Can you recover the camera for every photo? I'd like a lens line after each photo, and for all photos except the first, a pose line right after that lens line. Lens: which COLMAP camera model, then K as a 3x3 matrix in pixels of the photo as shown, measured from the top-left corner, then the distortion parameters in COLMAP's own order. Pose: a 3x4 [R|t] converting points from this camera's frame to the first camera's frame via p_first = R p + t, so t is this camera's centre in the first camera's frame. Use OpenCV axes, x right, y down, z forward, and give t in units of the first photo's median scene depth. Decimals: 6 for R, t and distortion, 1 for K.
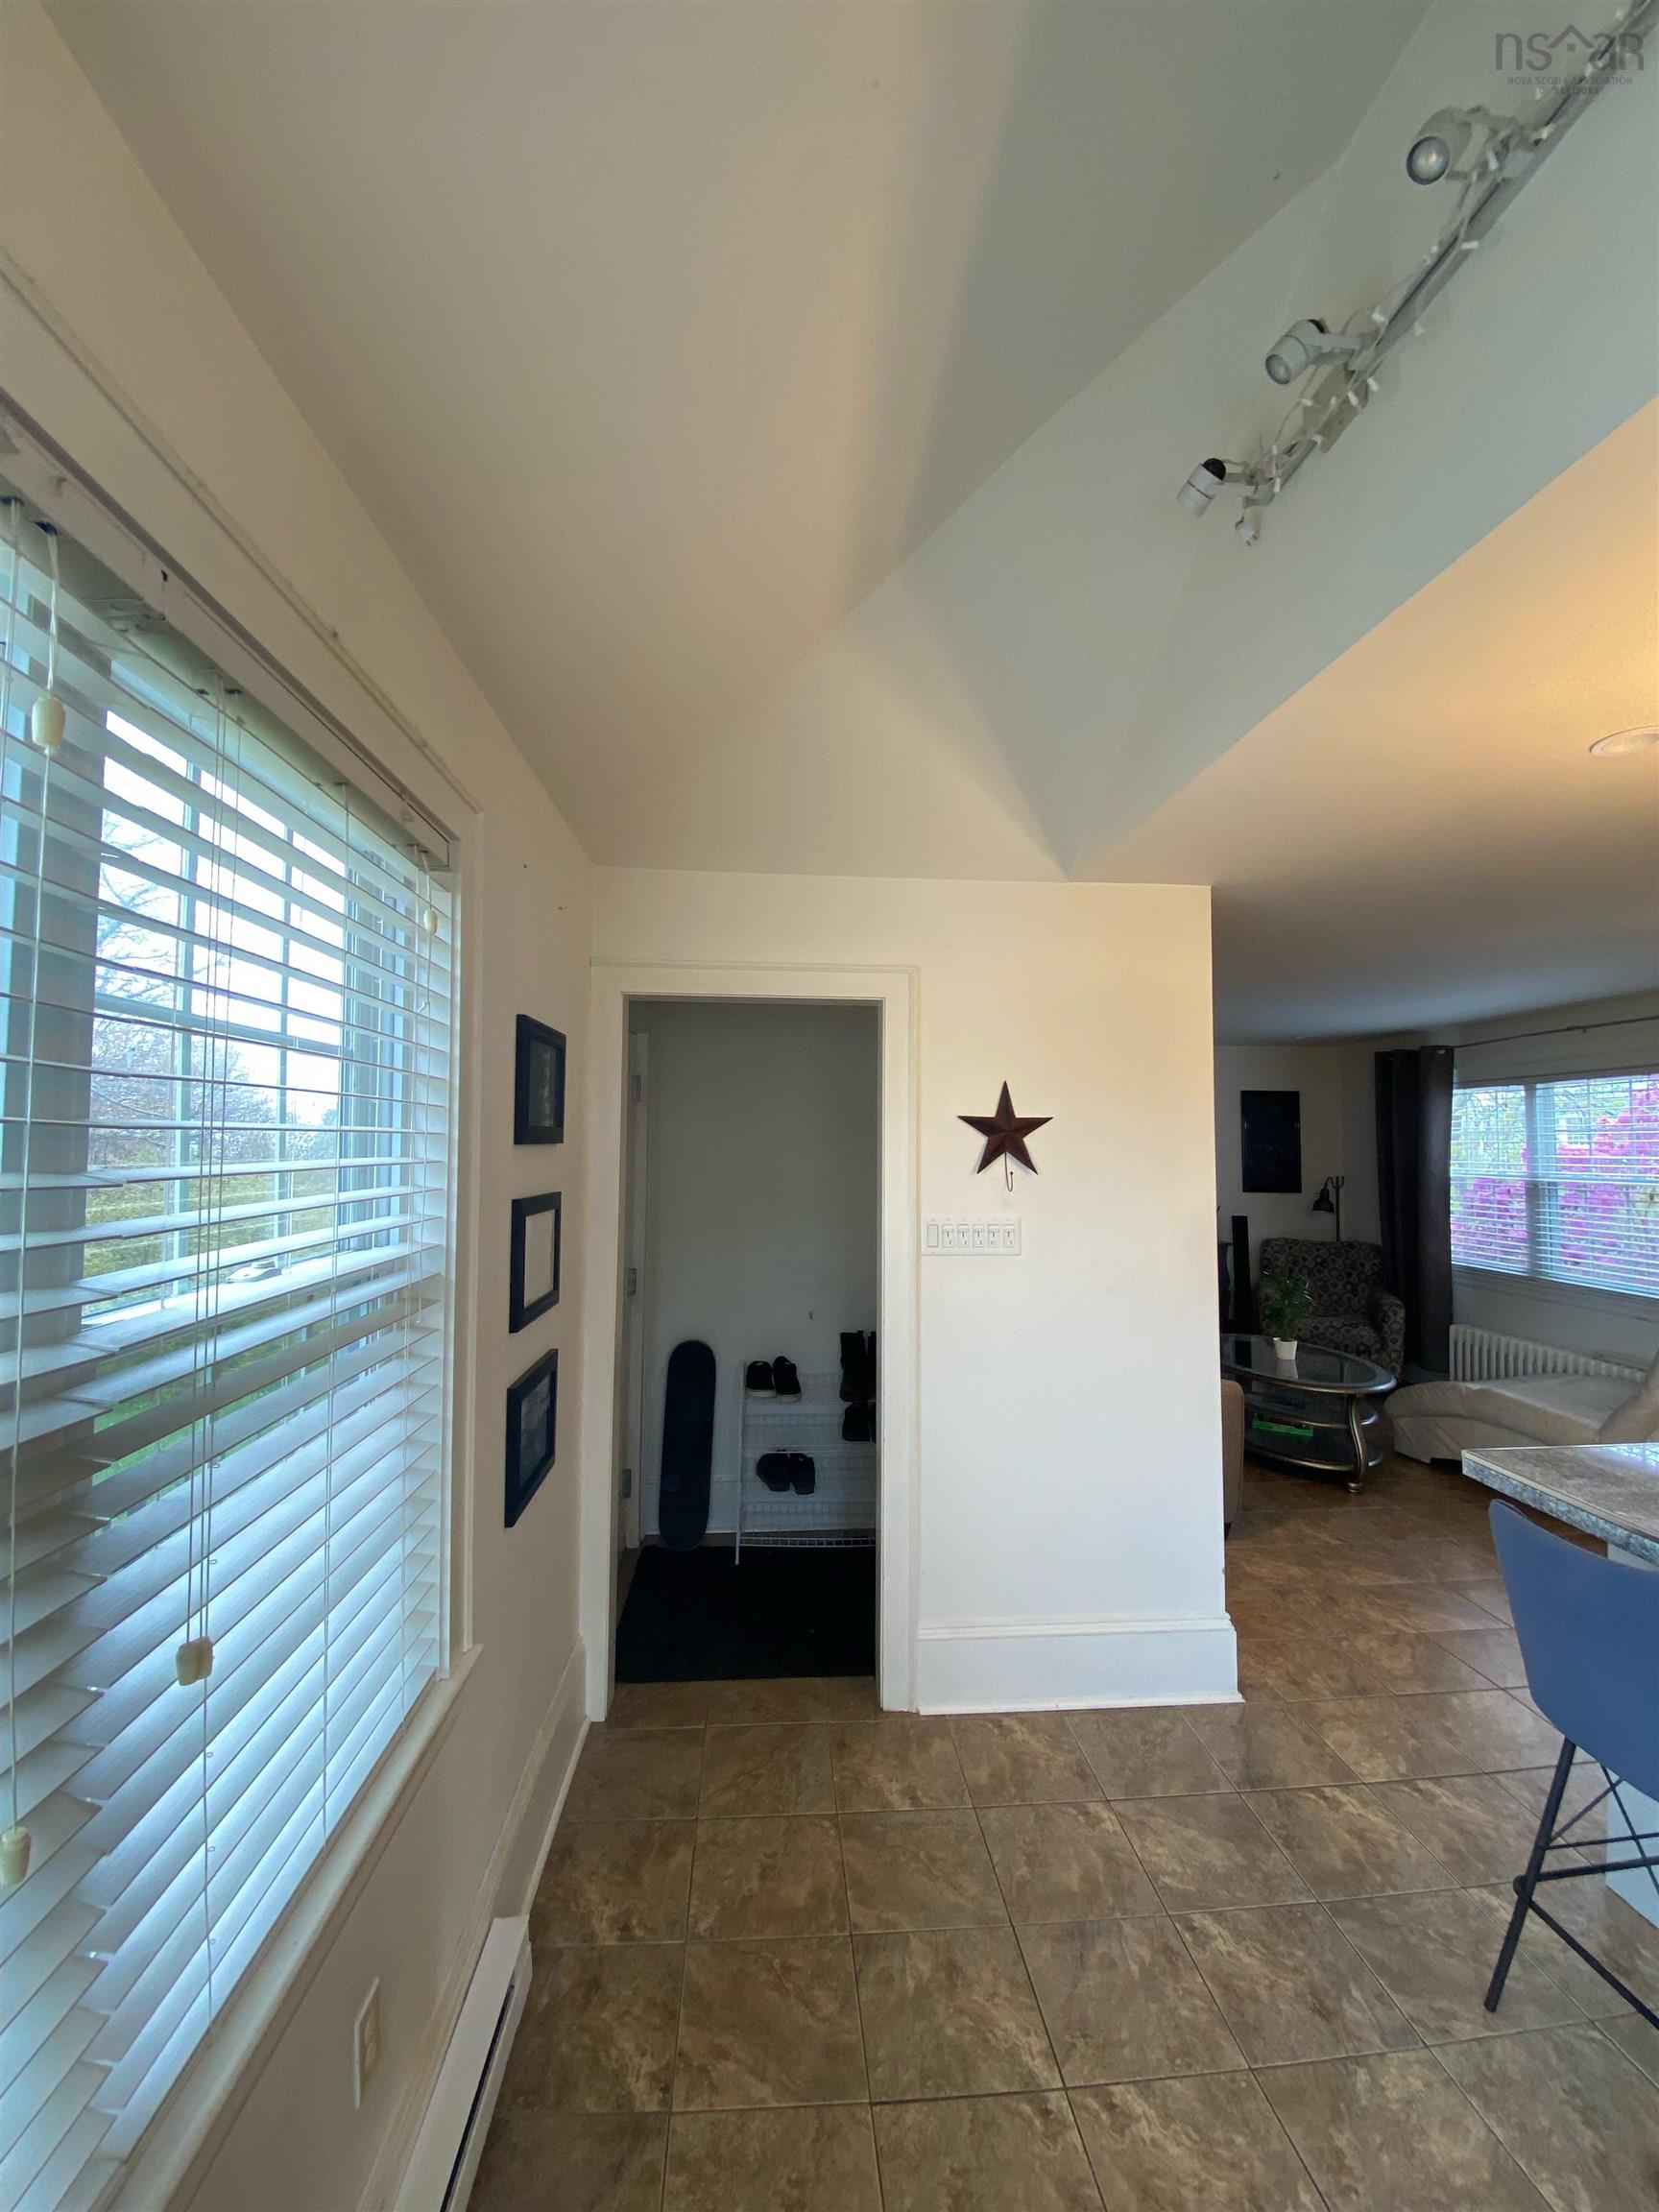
lens RADIAL K [[900.5, 0, 836.8], [0, 900.5, 1094.7], [0, 0, 1]] dist [0.008471, -0.015697]
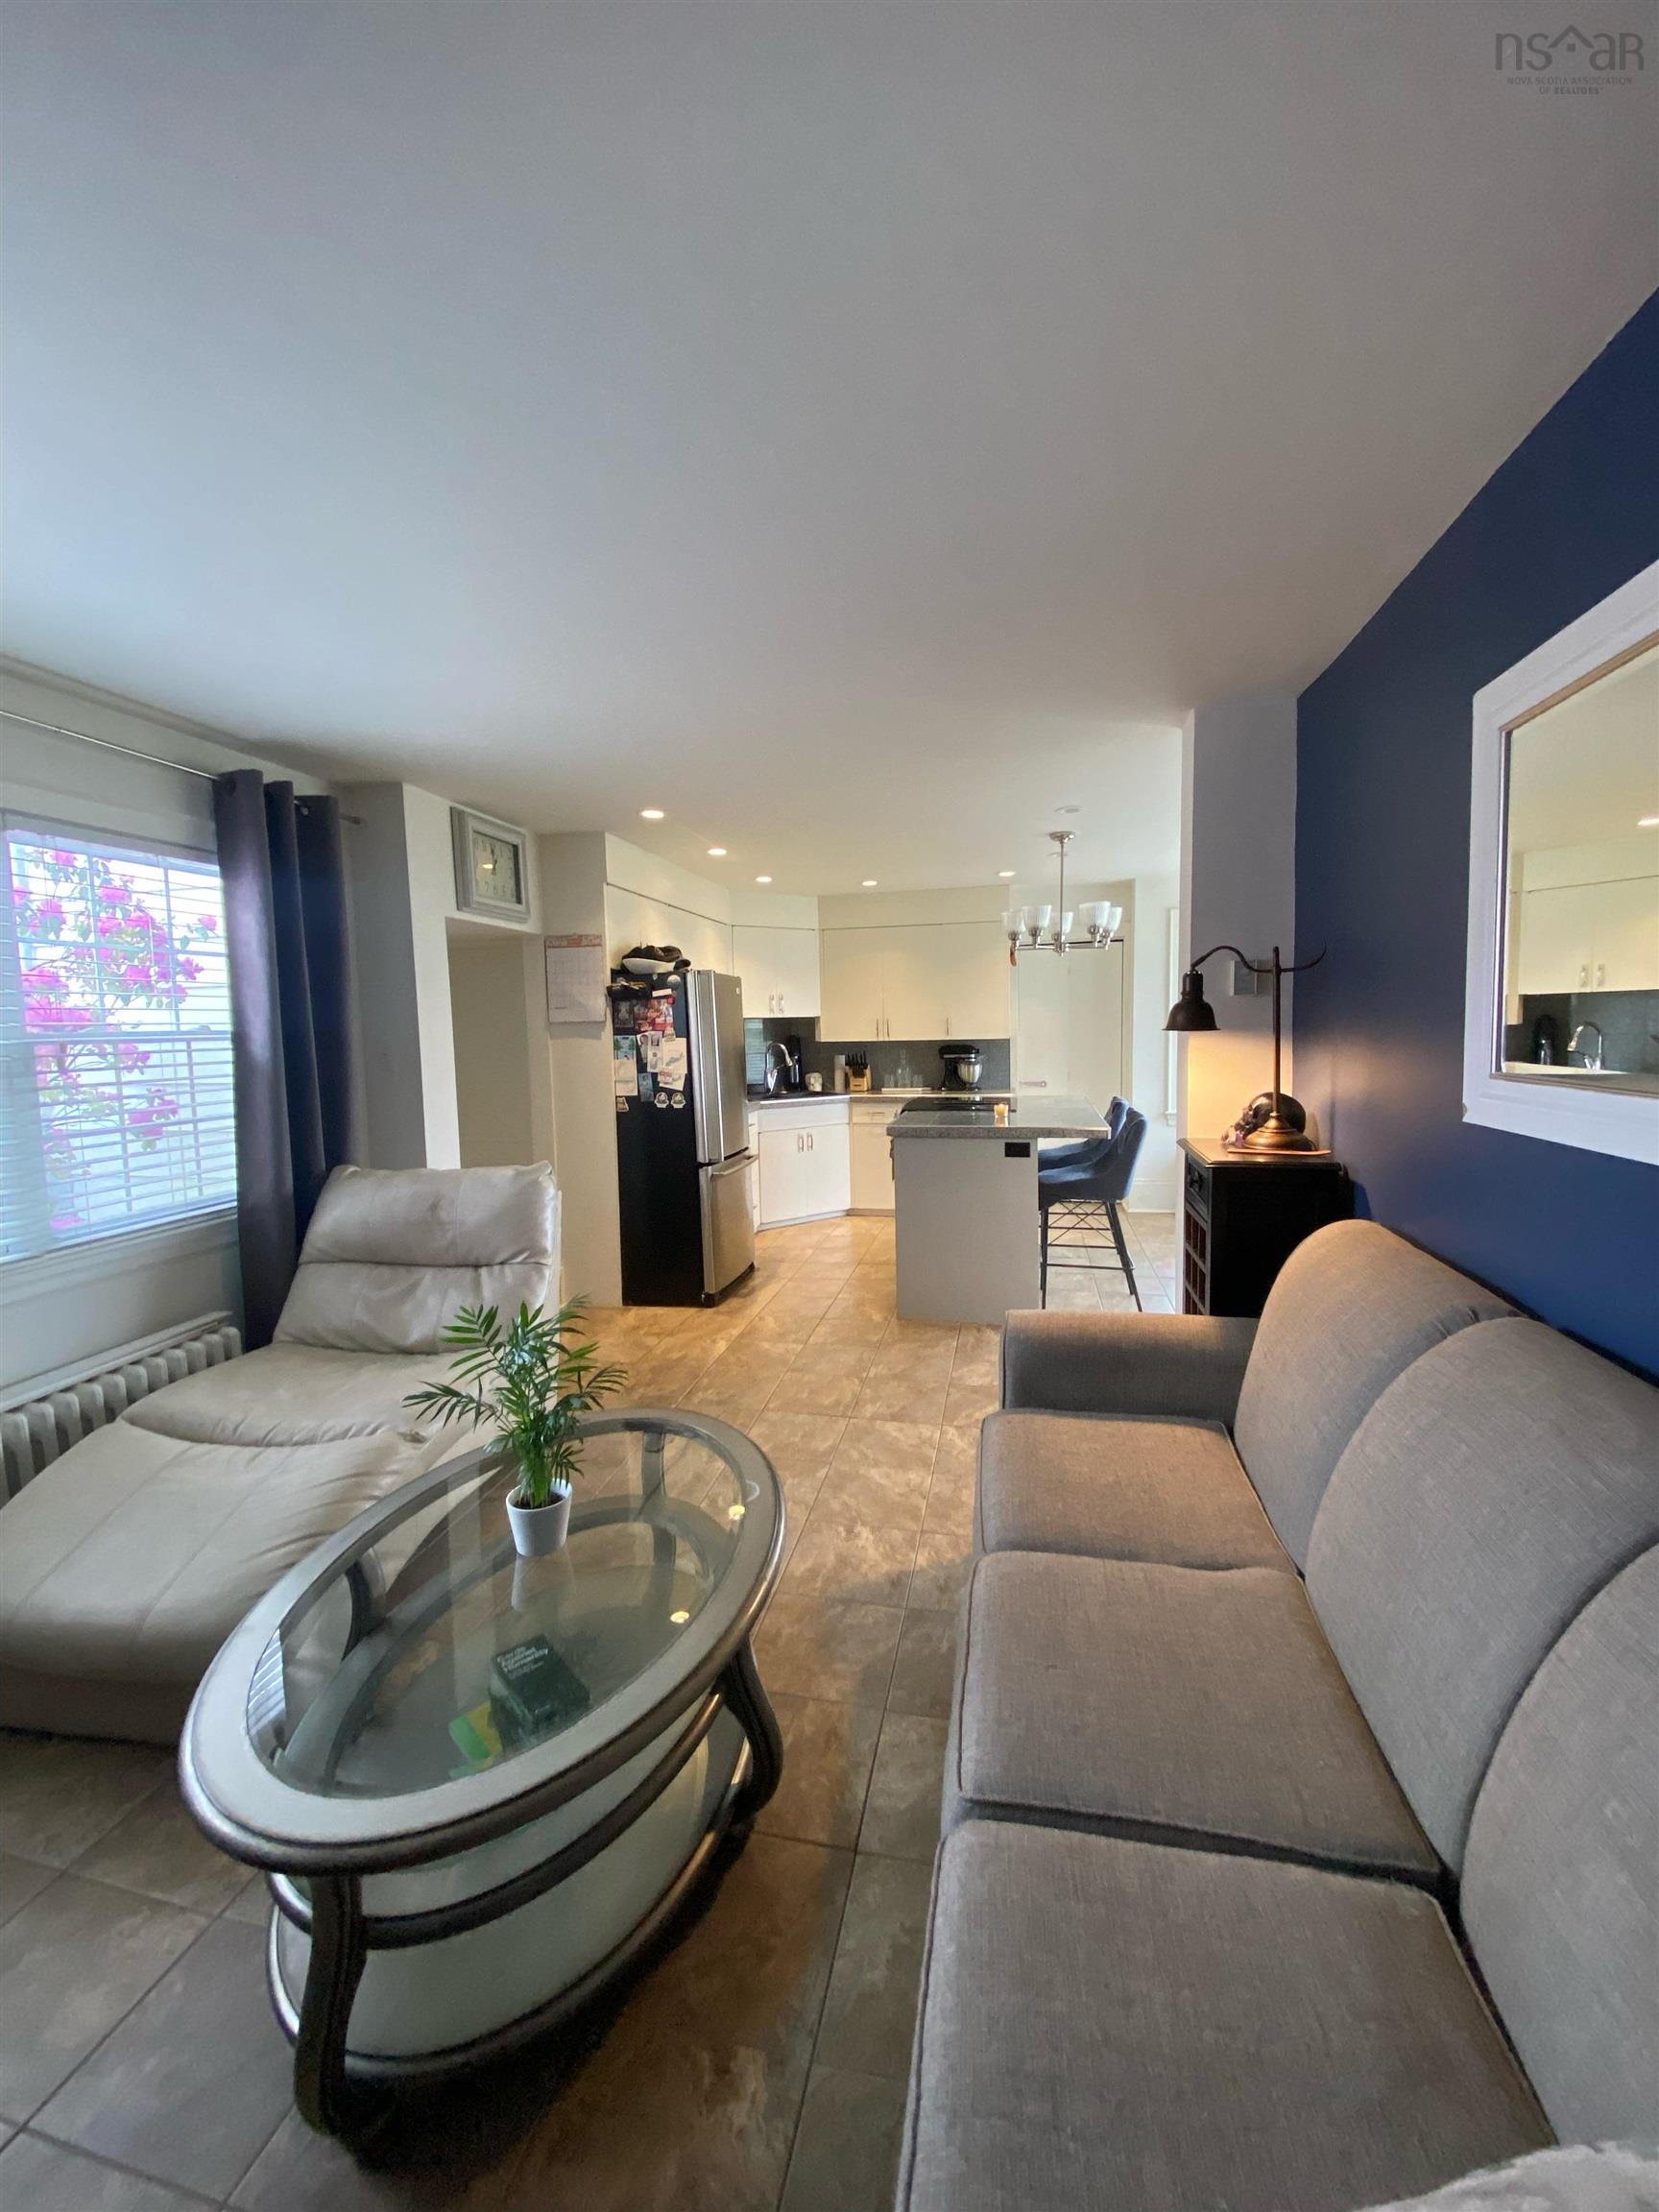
lens RADIAL K [[886.6, 0, 829.5], [0, 886.6, 1106.0], [0, 0, 1]] dist [-0.001207, -0.015583]
pose [[-0.957561, -0.012934, 0.287939, 0.423700], [-0.001635, 0.999220, 0.039447, 0.156419], [-0.288225, 0.037302, -0.956836, 1.812700]]
